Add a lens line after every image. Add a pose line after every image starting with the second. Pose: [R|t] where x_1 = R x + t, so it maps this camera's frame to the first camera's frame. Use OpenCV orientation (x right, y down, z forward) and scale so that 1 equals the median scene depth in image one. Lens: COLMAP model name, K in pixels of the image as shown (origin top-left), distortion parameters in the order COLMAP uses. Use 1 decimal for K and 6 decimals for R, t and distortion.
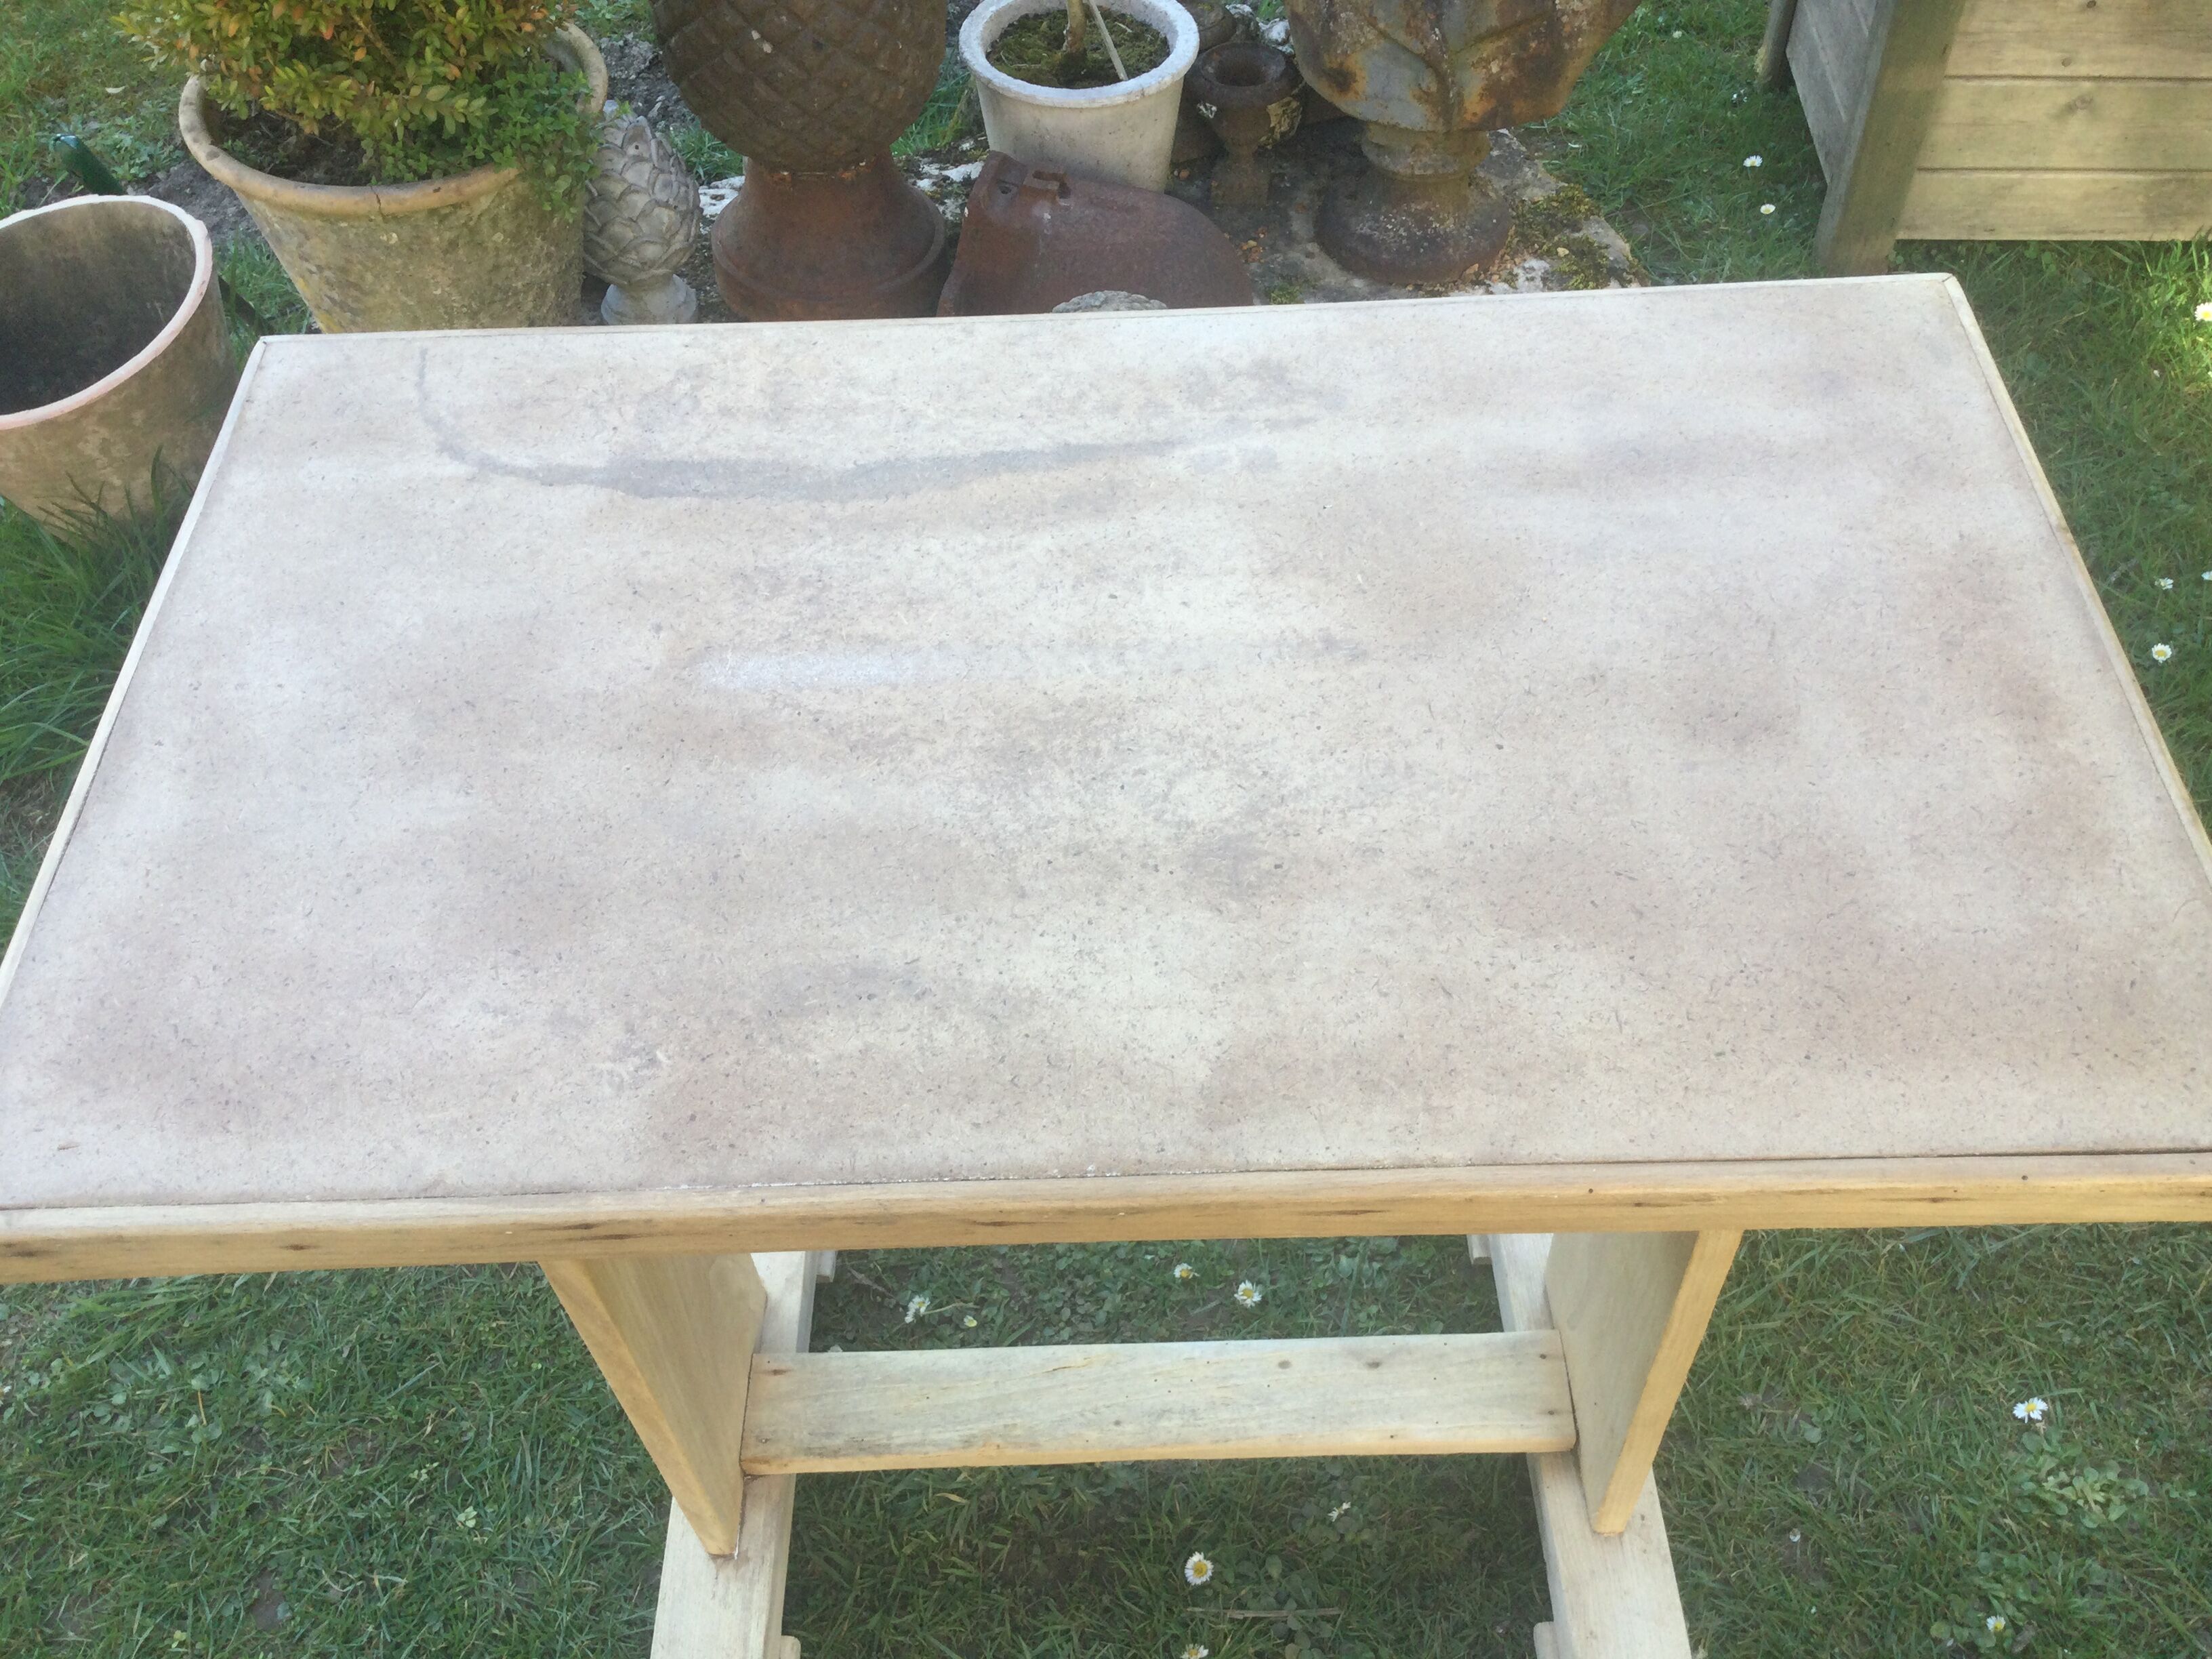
lens RADIAL K [[1998.8, 0, 1106.0], [0, 1998.8, 829.5], [0, 0, 1]] dist [0.066917, -0.109818]
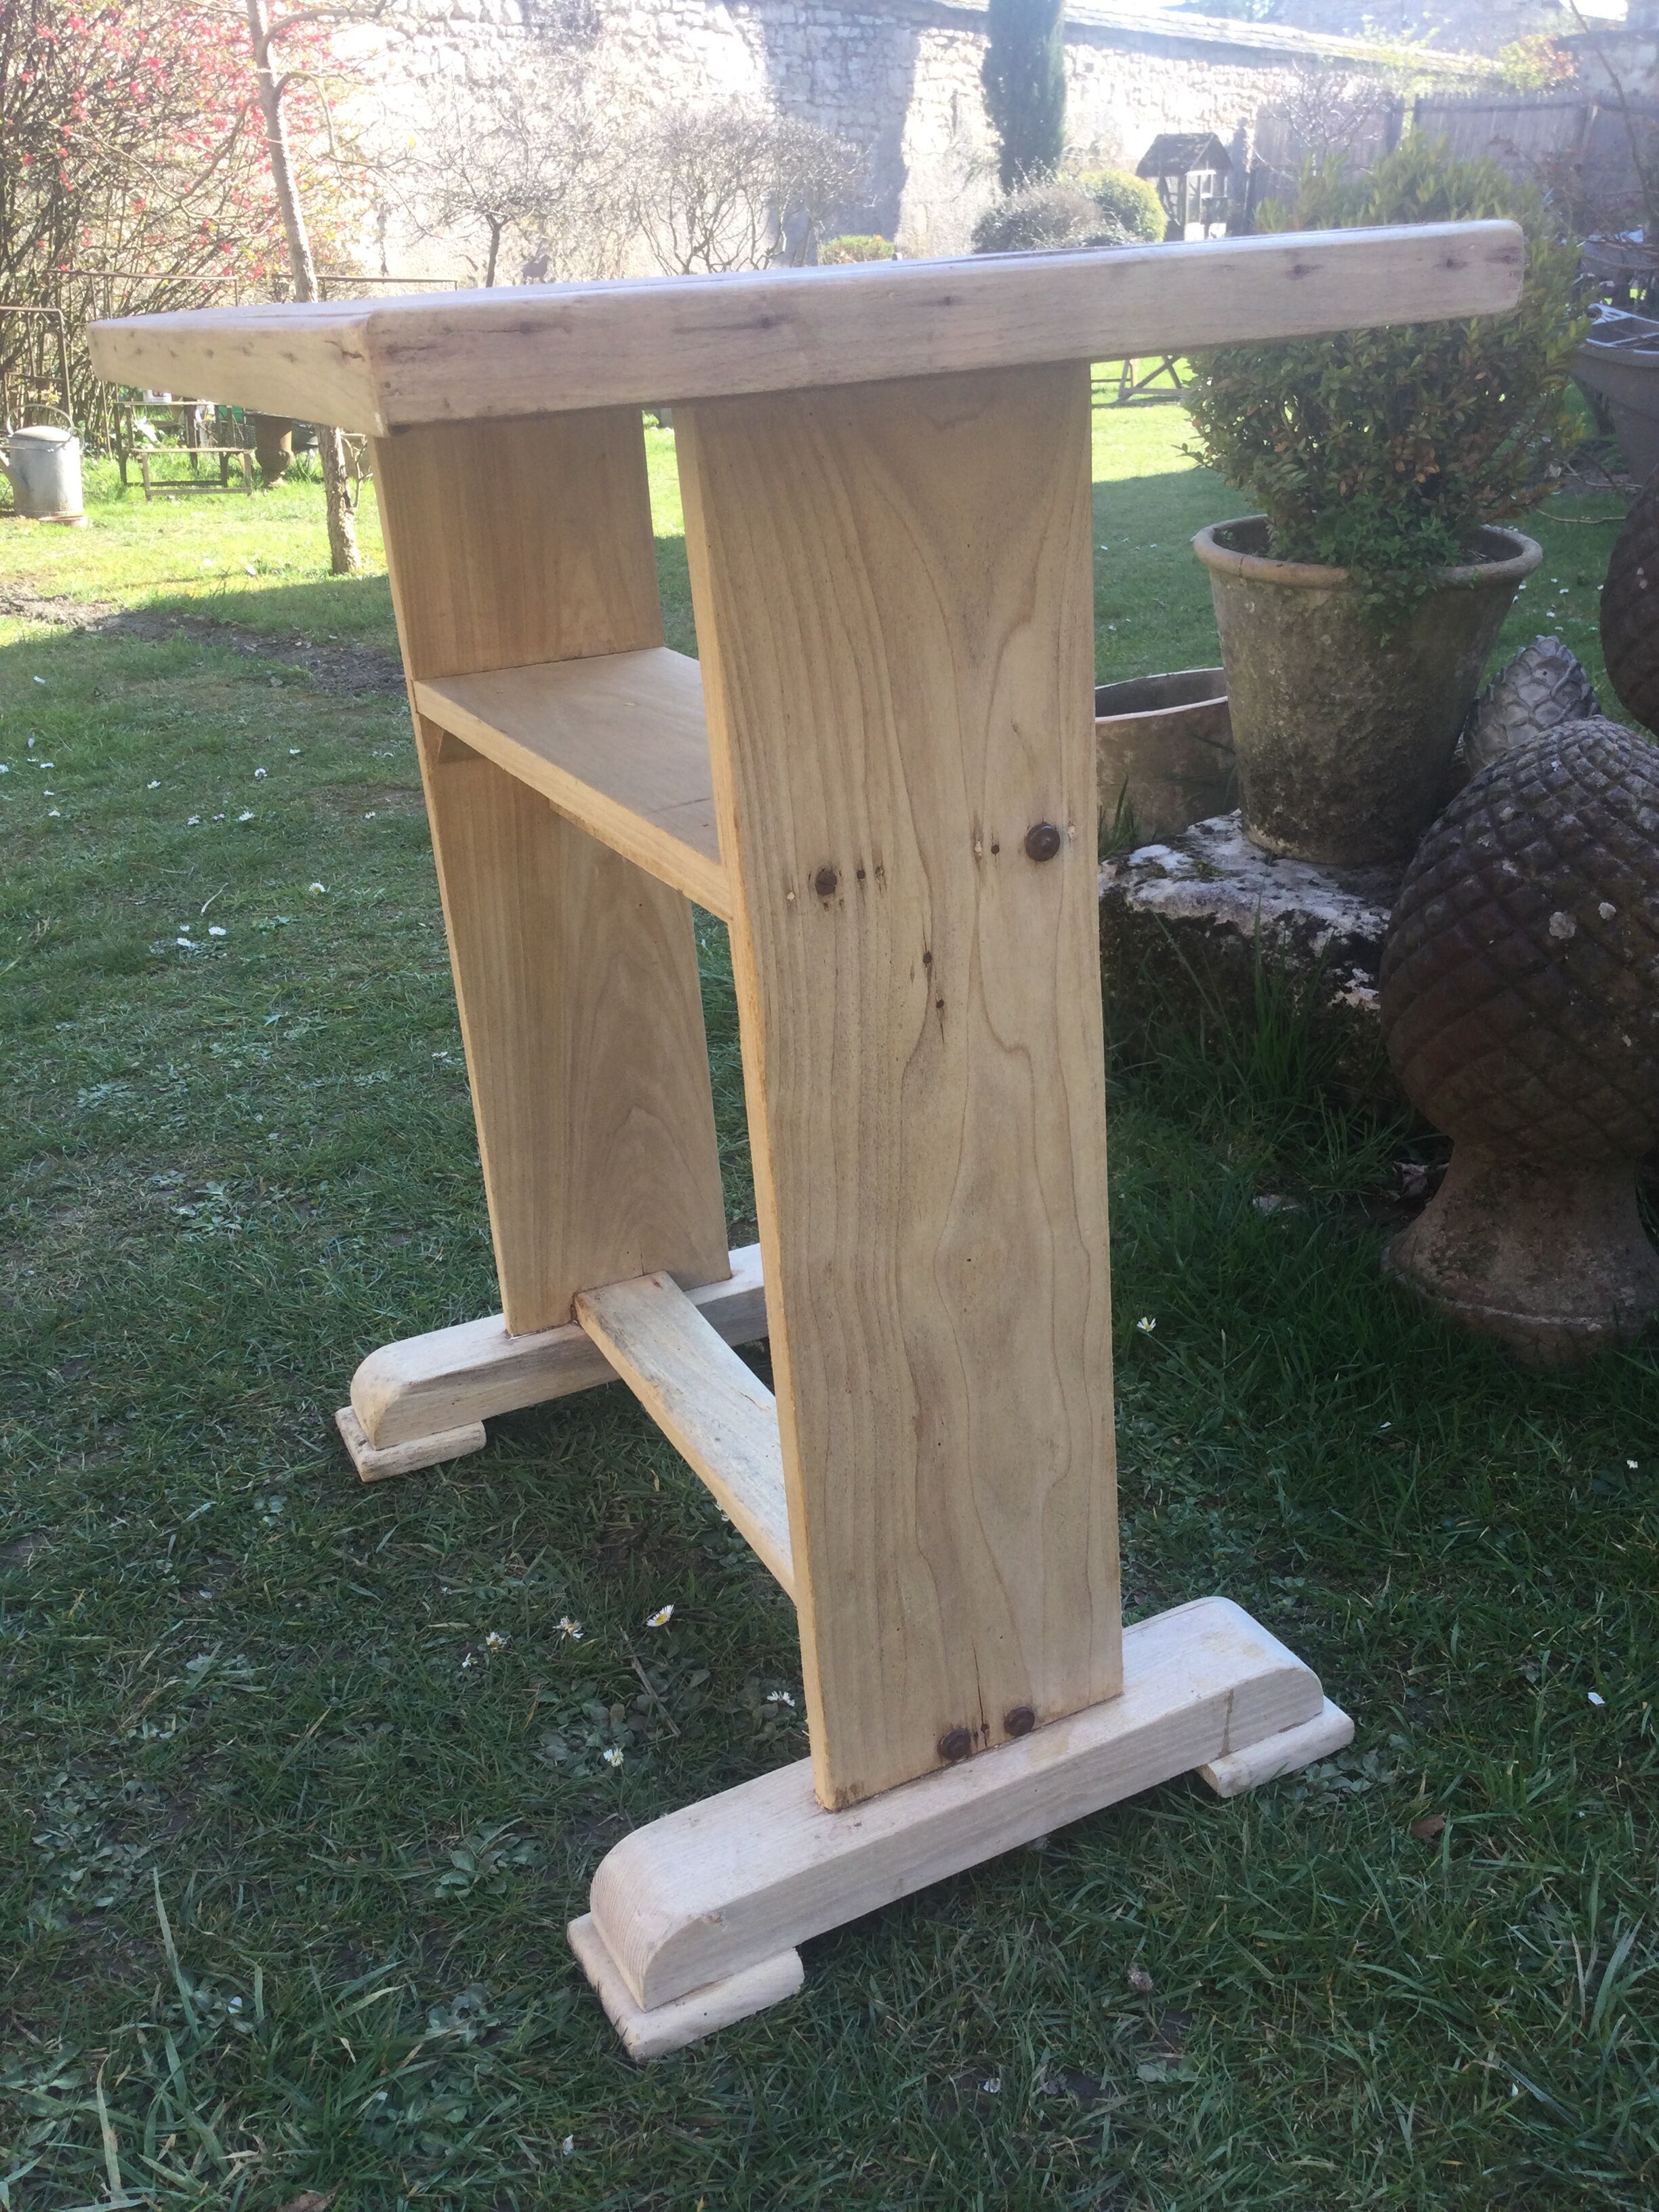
lens RADIAL K [[1981.0, 0, 829.5], [0, 1981.0, 1106.0], [0, 0, 1]] dist [0.128534, -0.234230]
pose [[0.416120, 0.364696, -0.832971, 1.264893], [-0.677131, 0.735685, -0.016166, 0.244110], [0.606909, 0.570757, 0.553080, 0.610926]]
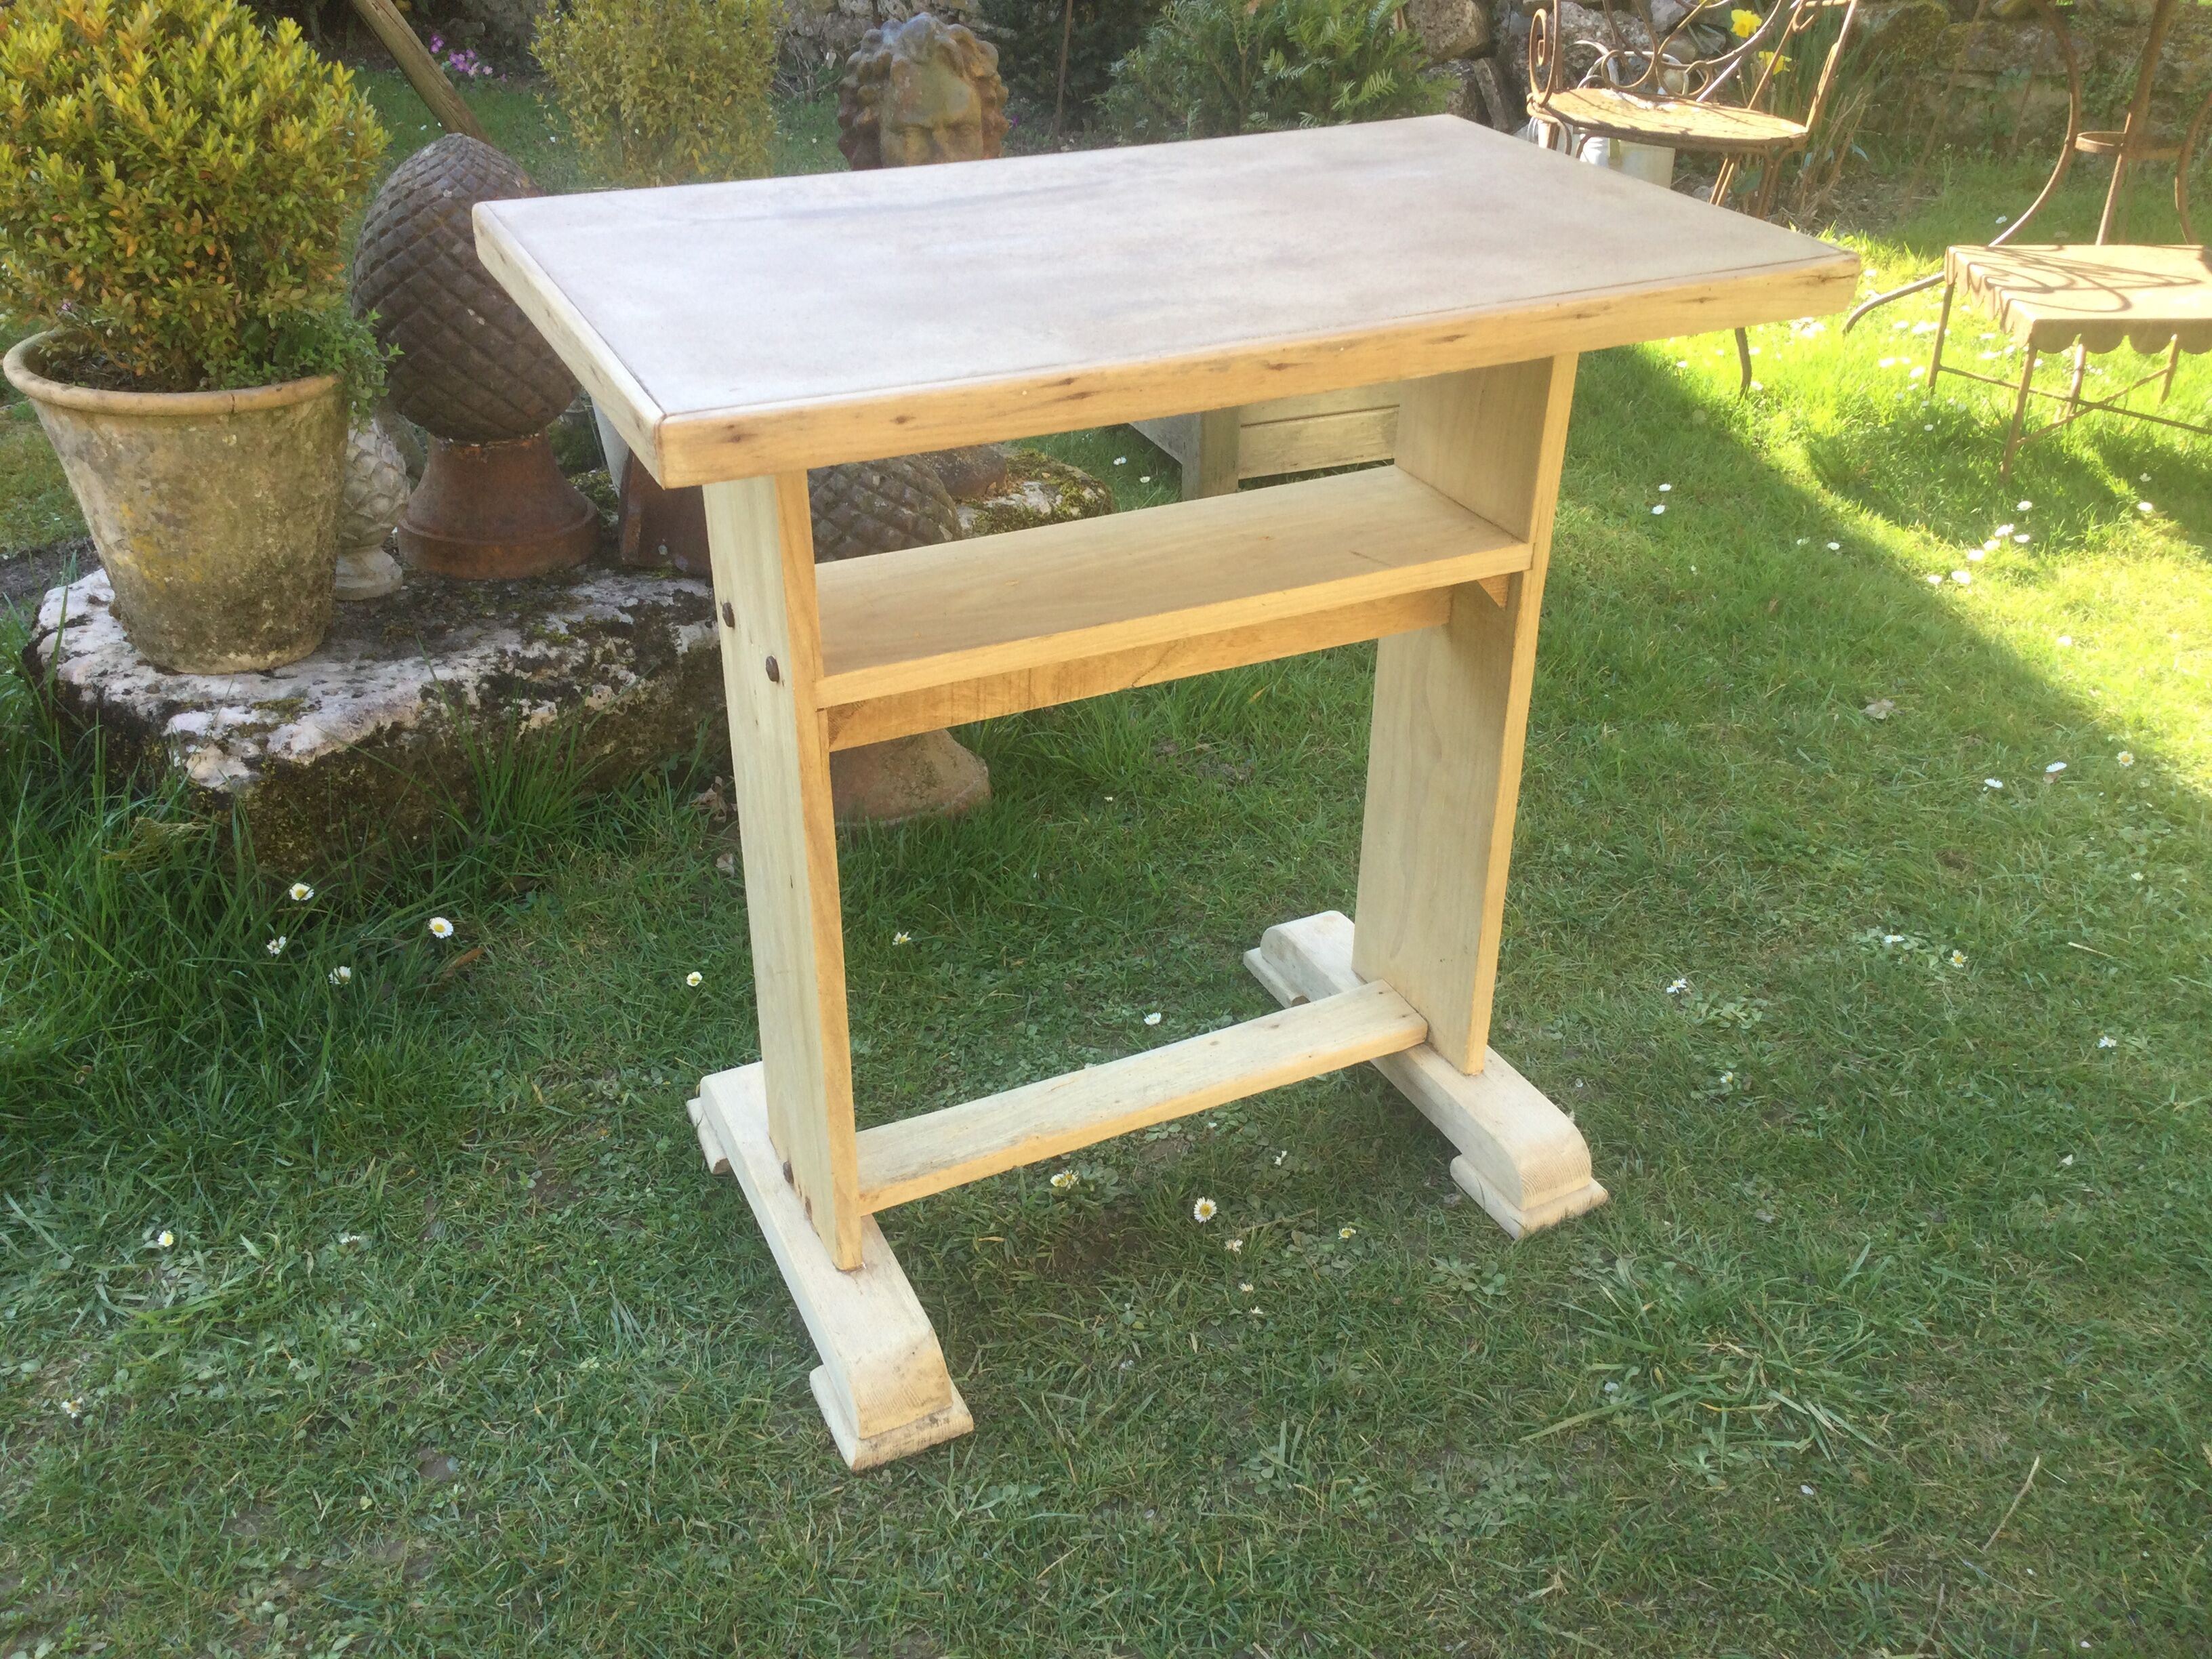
lens RADIAL K [[1981.0, 0, 1106.0], [0, 1981.0, 829.5], [0, 0, 1]] dist [0.128534, -0.234230]
pose [[0.902838, -0.173633, 0.393365, -0.731408], [0.301096, 0.908397, -0.290096, 0.793966], [-0.306961, 0.380350, 0.872415, -0.239988]]
